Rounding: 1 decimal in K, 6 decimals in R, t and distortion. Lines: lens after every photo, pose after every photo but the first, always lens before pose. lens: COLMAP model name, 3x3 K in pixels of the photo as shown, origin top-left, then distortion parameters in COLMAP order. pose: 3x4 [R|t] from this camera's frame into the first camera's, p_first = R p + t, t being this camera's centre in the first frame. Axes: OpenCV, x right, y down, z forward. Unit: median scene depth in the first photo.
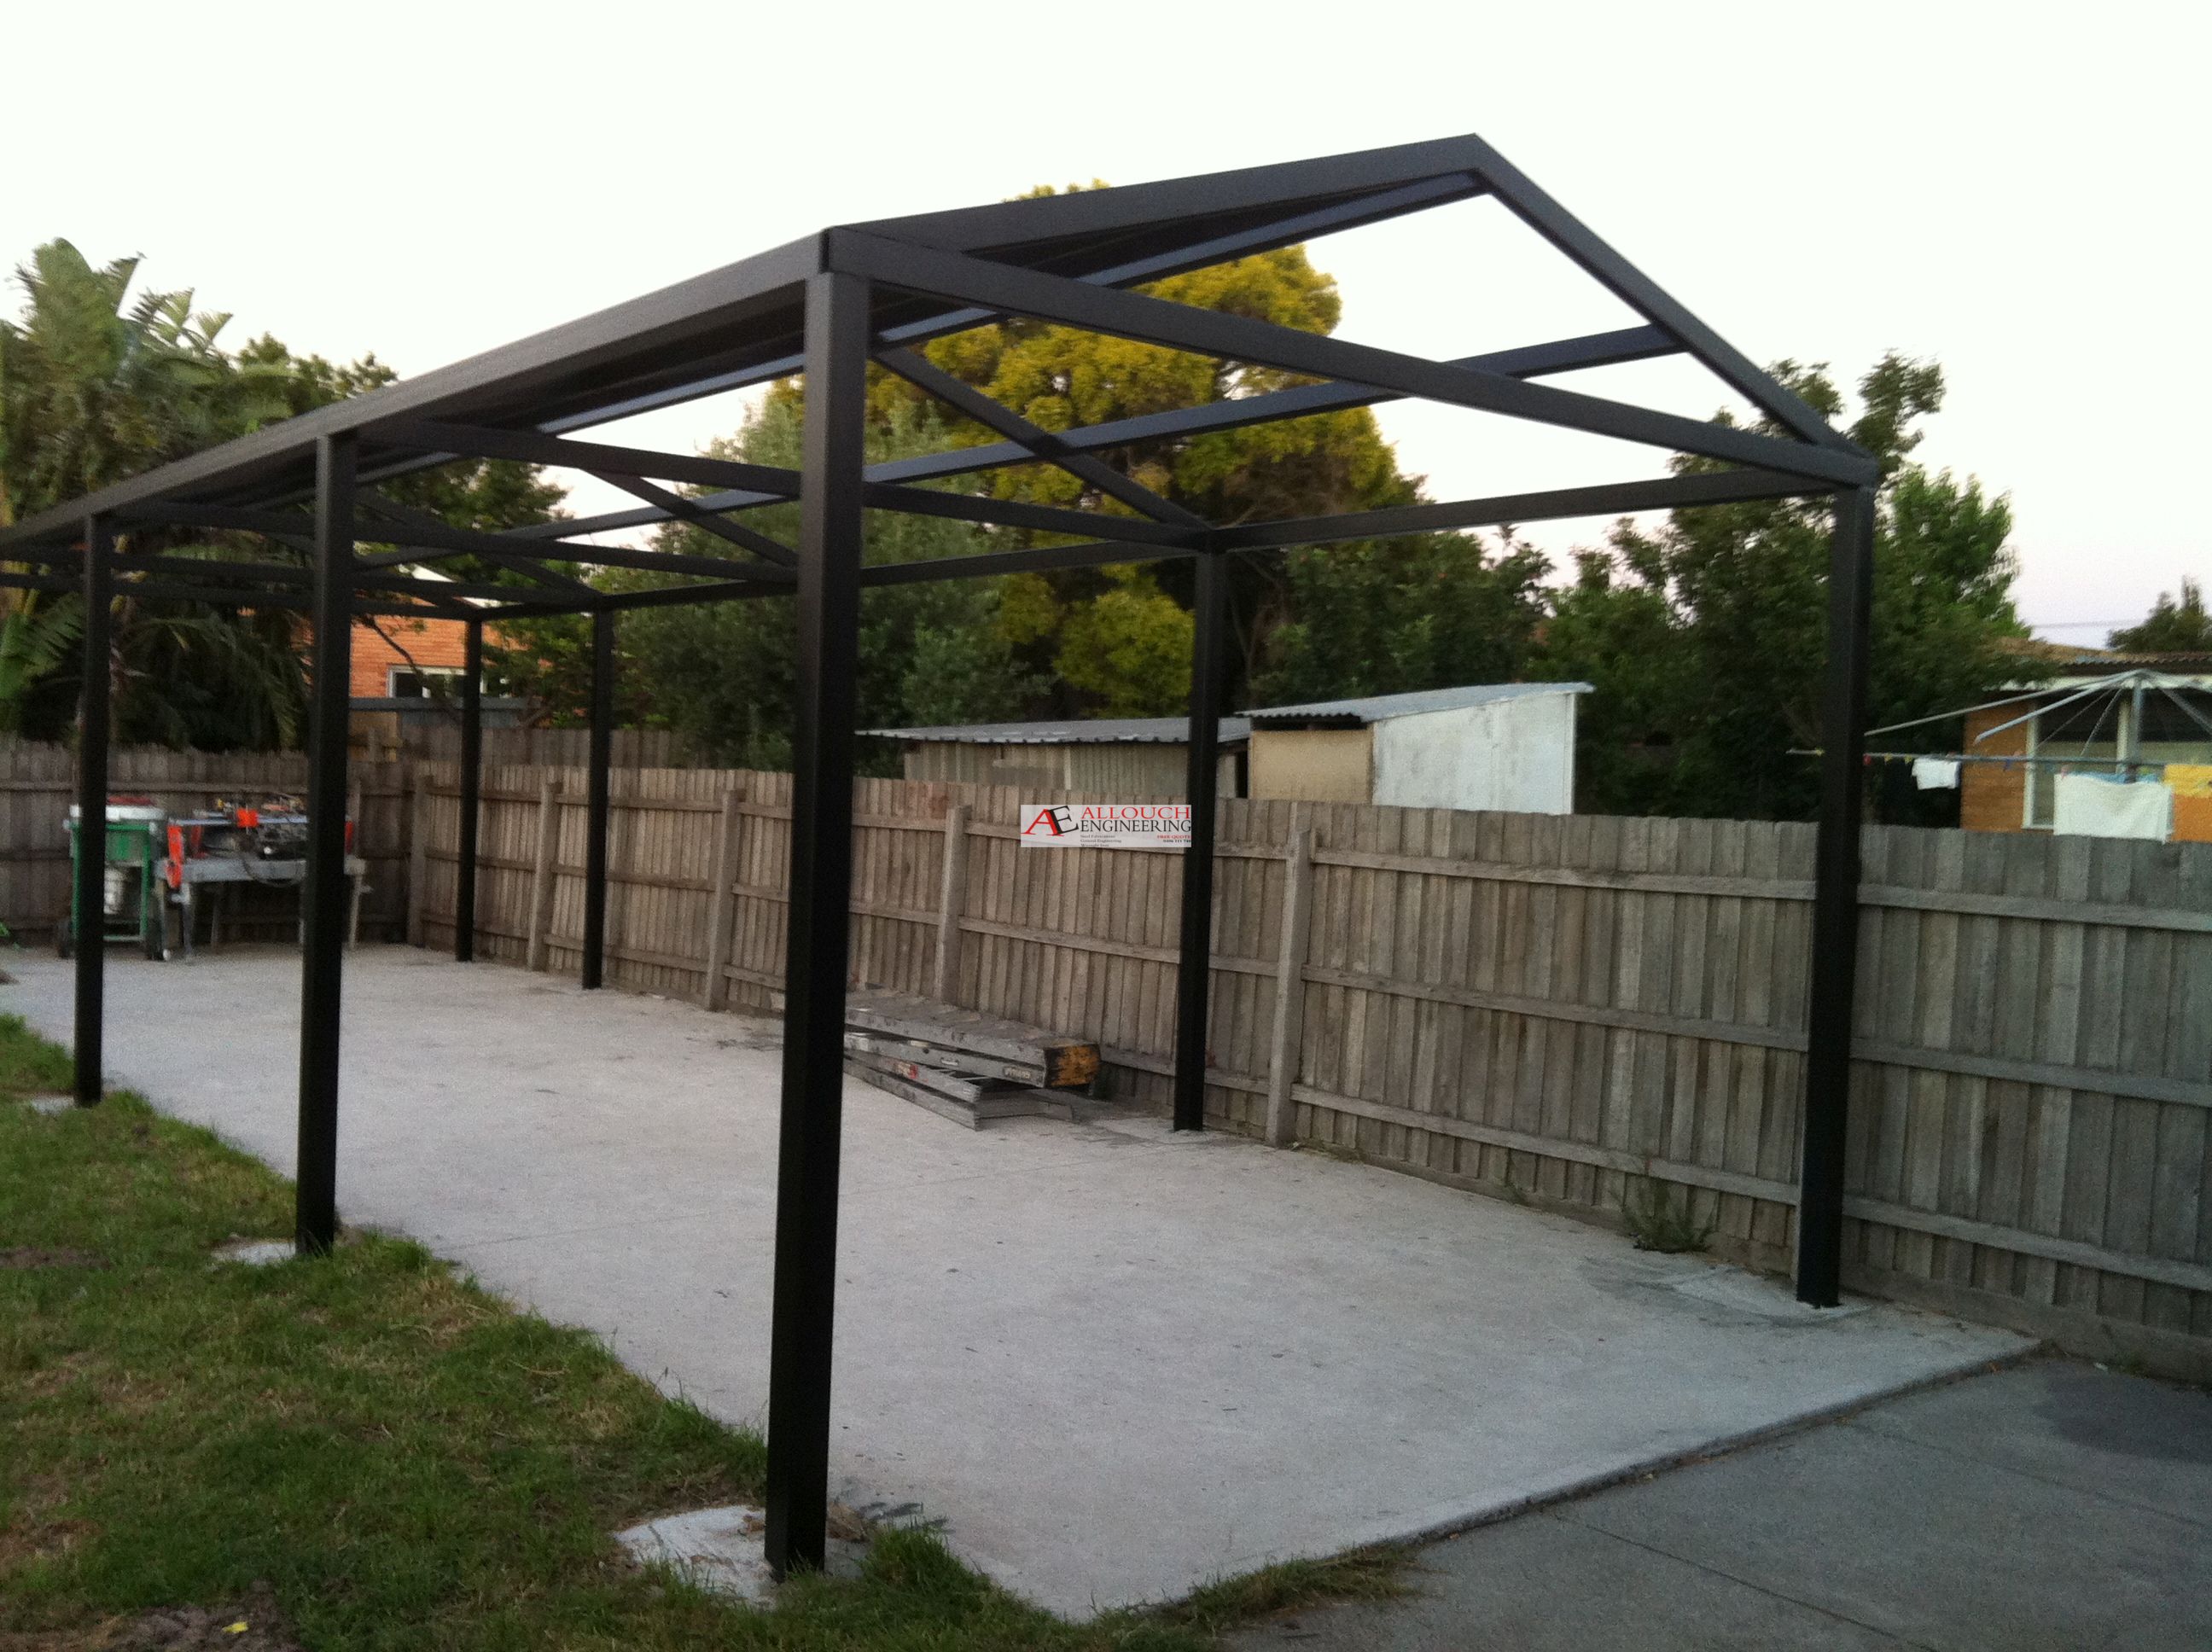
lens RADIAL K [[2067.5, 0, 1106.0], [0, 2067.5, 826.0], [0, 0, 1]] dist [0.095776, -0.249666]
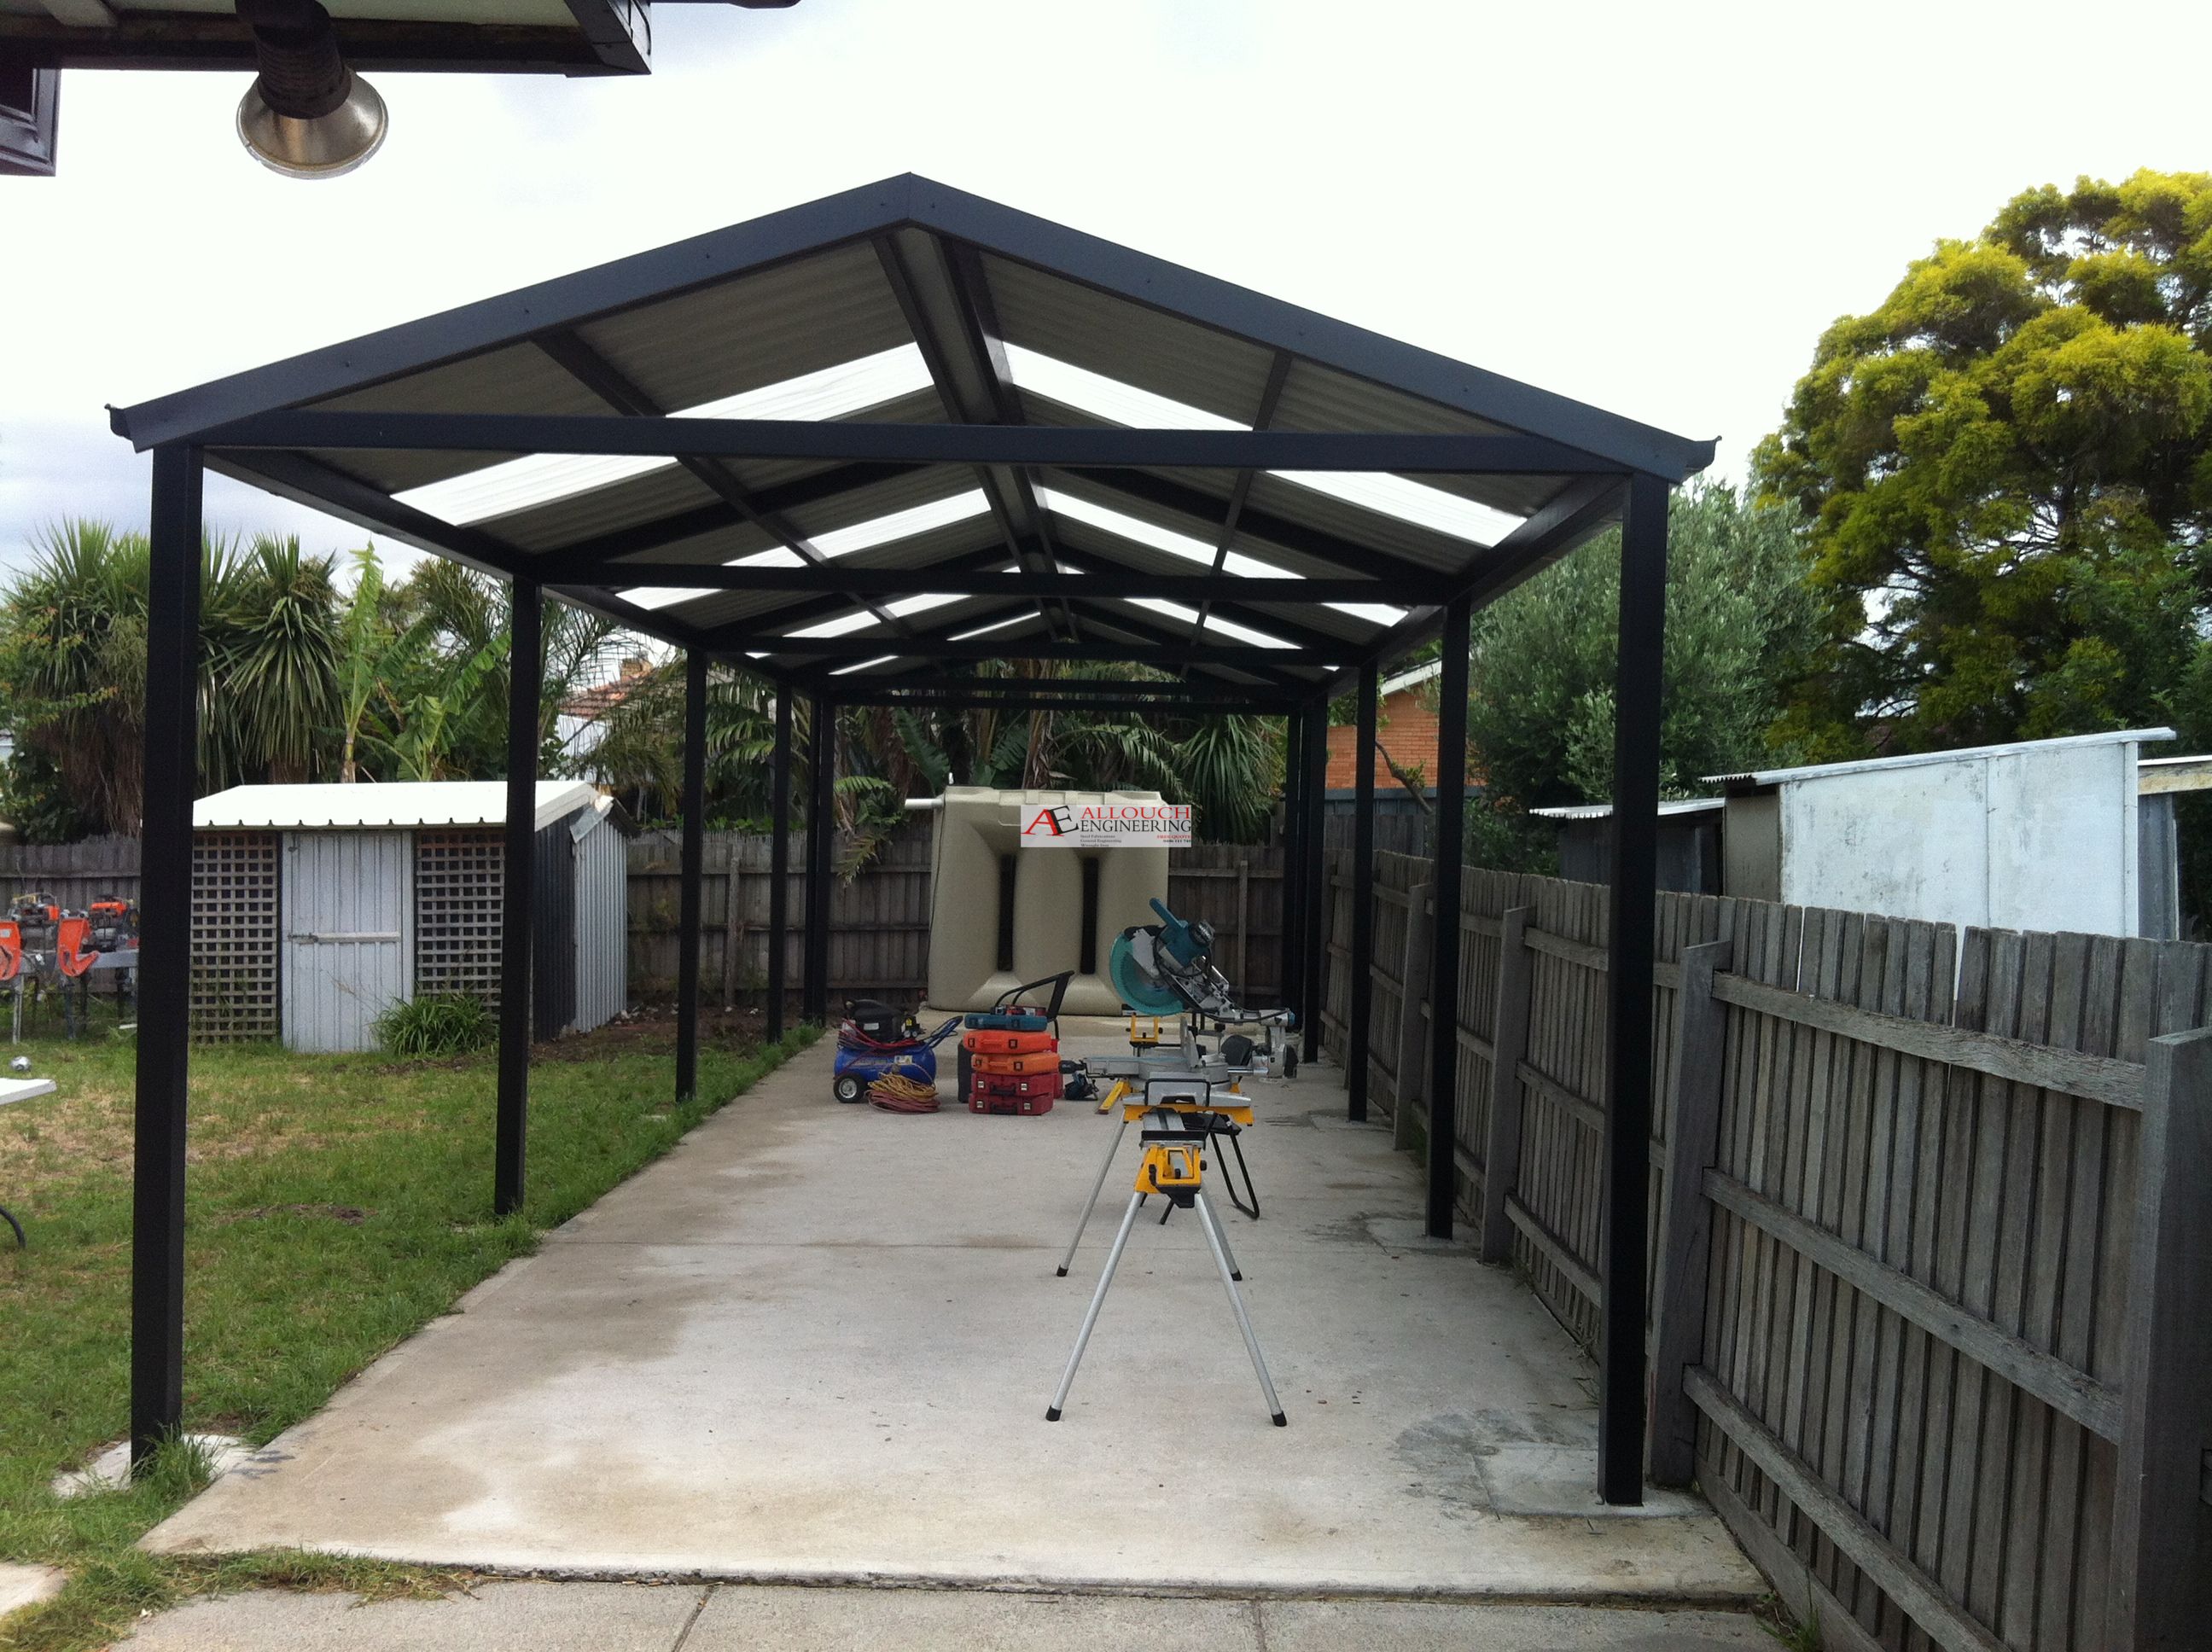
lens RADIAL K [[2093.2, 0, 1106.0], [0, 2093.2, 826.0], [0, 0, 1]] dist [0.130141, -0.365149]
pose [[0.776219, -0.013637, -0.630315, 0.638883], [-0.014686, 0.999104, -0.039700, 0.006494], [0.630292, 0.040073, 0.775323, 0.219109]]
